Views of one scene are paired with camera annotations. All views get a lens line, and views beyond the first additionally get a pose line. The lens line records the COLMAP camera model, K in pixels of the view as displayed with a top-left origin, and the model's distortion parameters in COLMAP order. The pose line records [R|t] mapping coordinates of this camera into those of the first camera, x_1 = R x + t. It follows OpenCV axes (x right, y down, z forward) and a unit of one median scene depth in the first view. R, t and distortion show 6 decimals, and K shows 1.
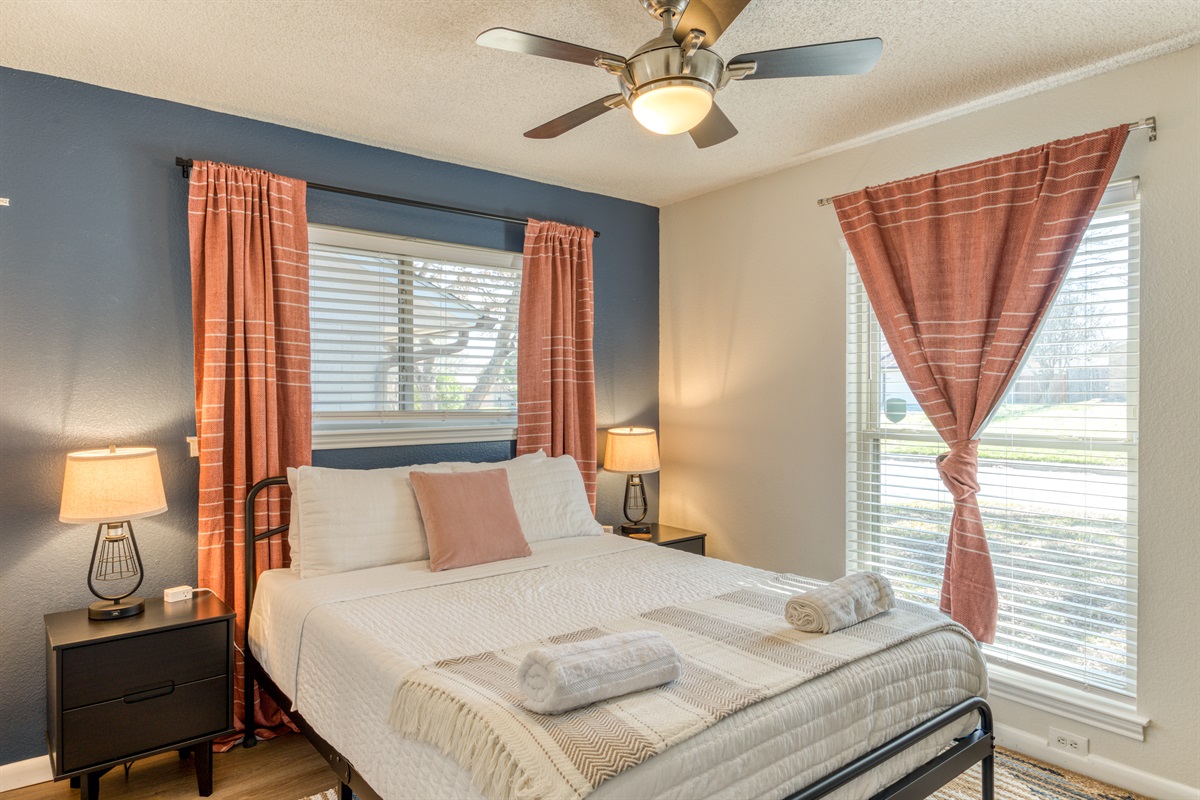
lens RADIAL K [[724.8, 0, 600.0], [0, 724.8, 400.0], [0, 0, 1]] dist [0.000934, -0.000102]
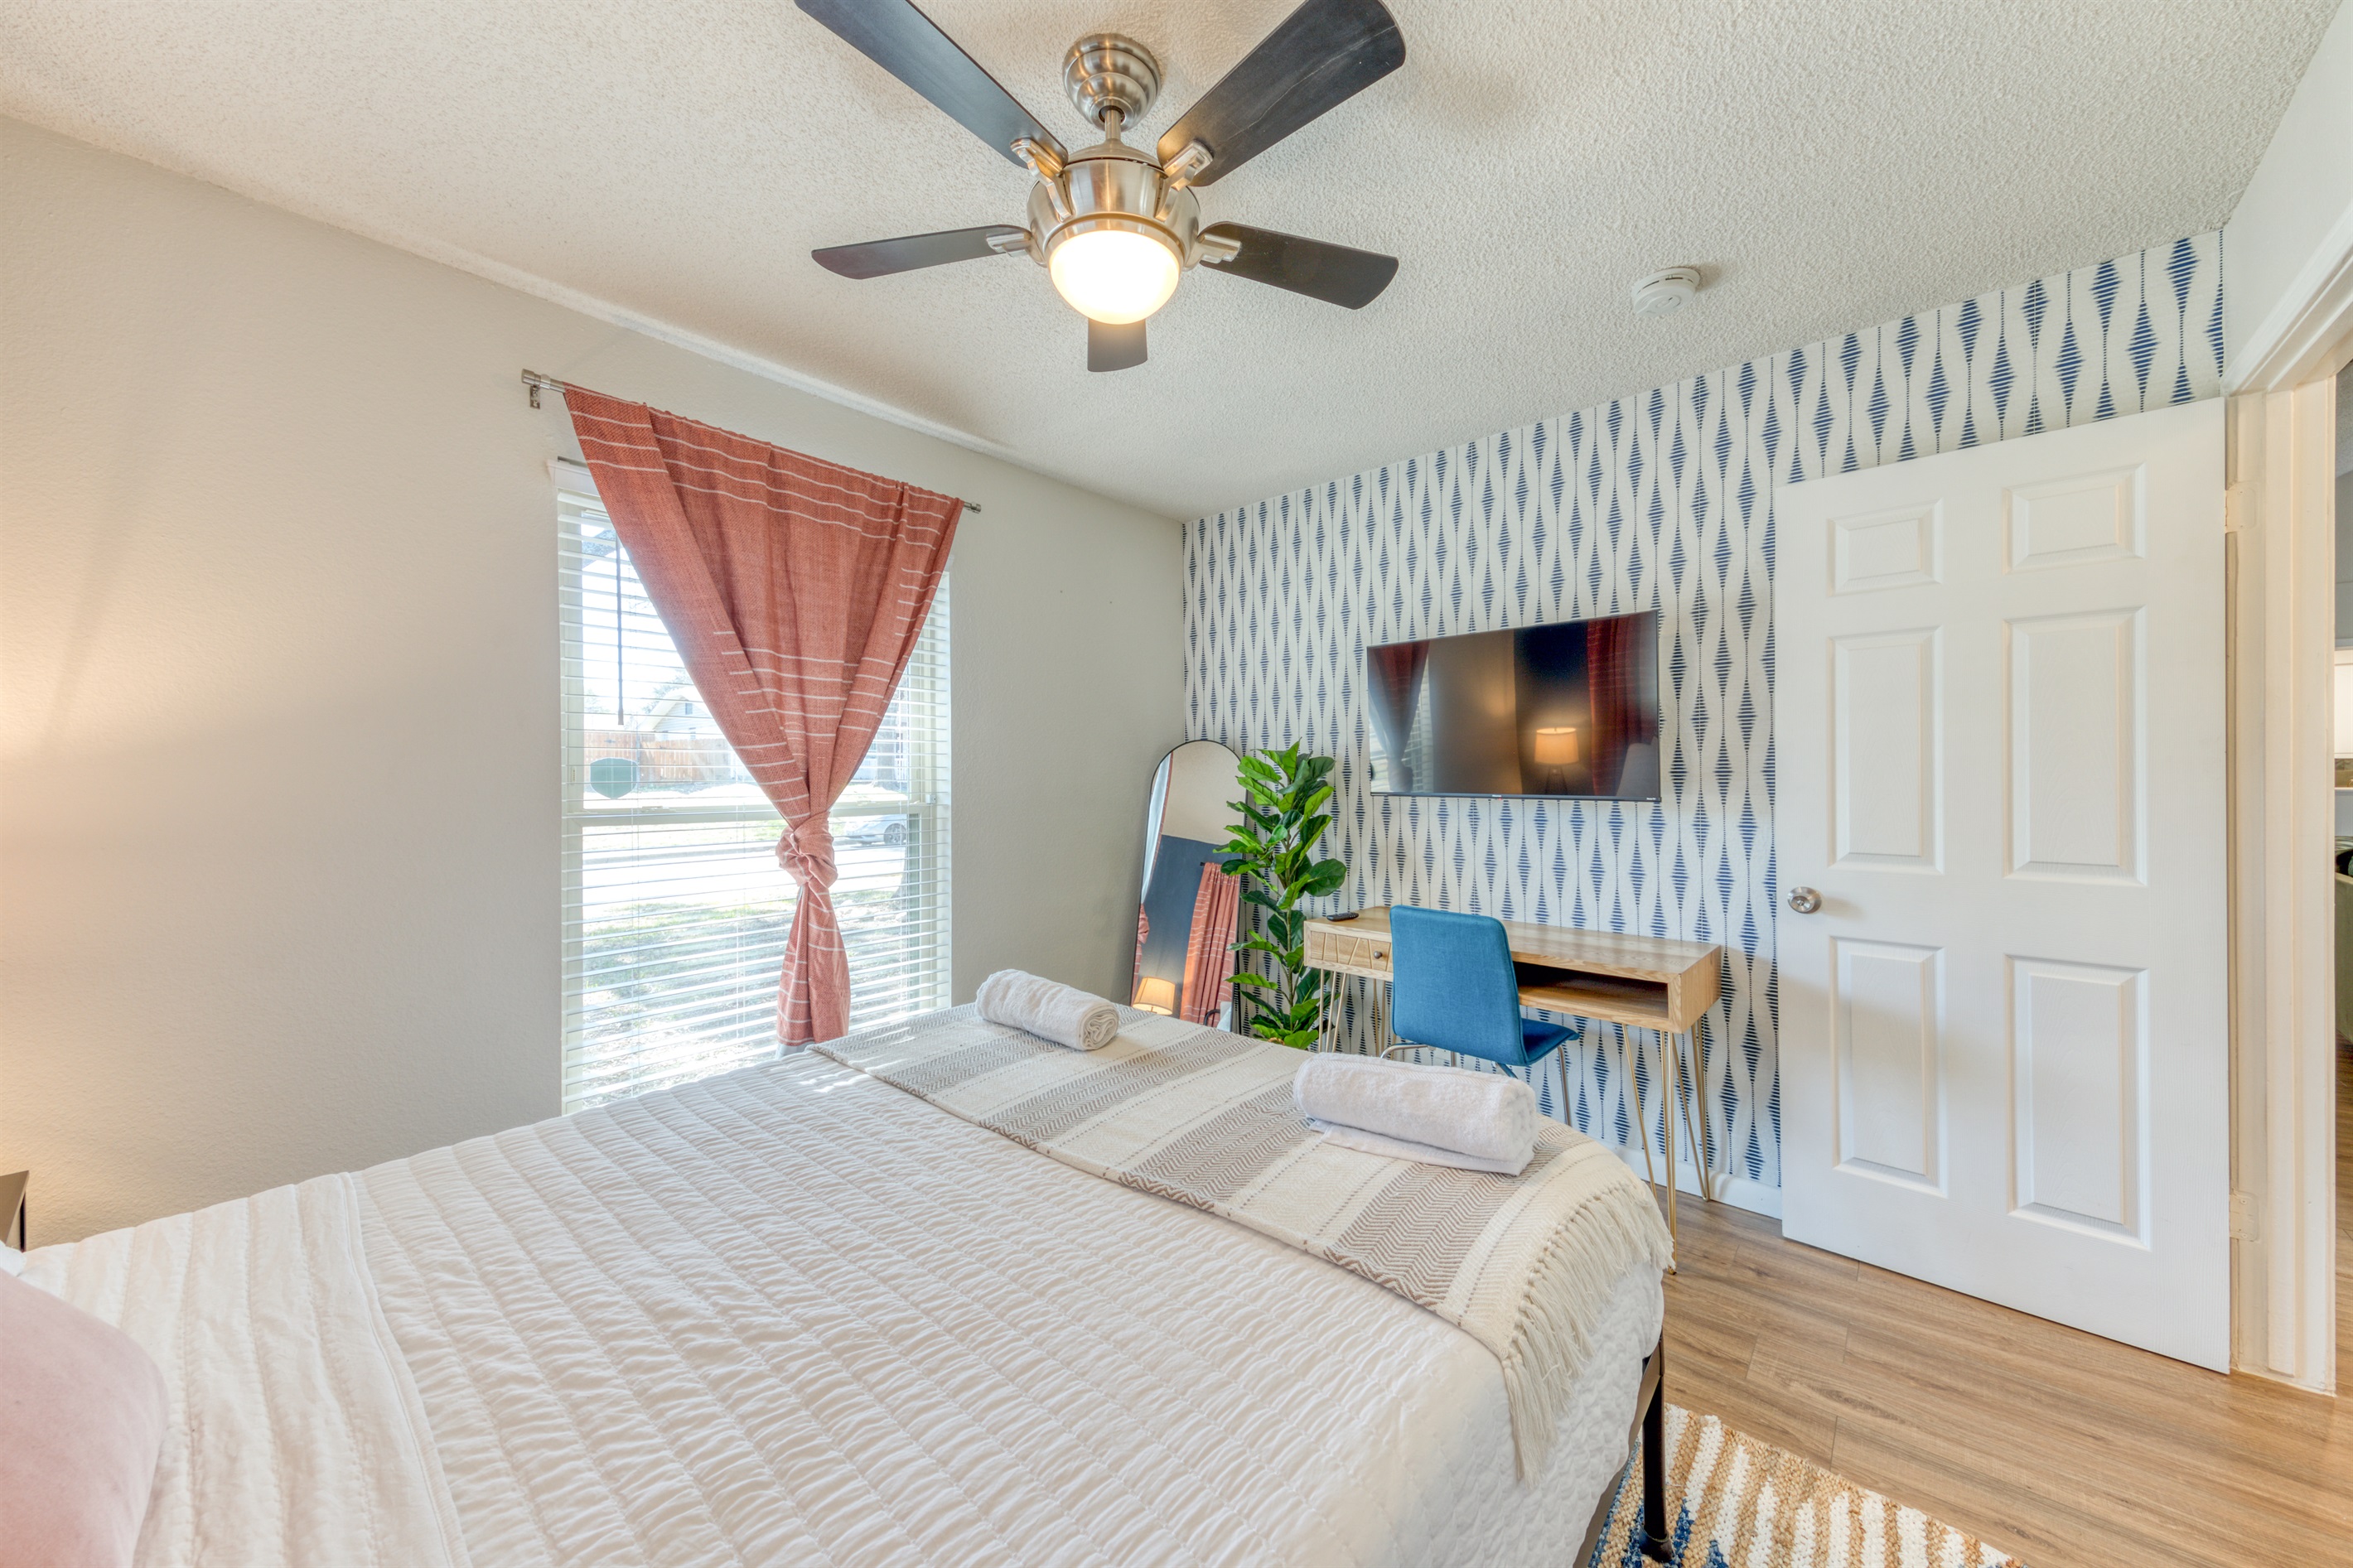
lens RADIAL K [[831.0, 0, 1176.5], [0, 831.0, 784.0], [0, 0, 1]] dist [-0.000545, -0.000018]
pose [[-0.175867, -0.005349, 0.984399, -0.439208], [0.007999, 0.999944, 0.006863, 0.021422], [-0.984381, 0.009081, -0.175814, 0.773302]]
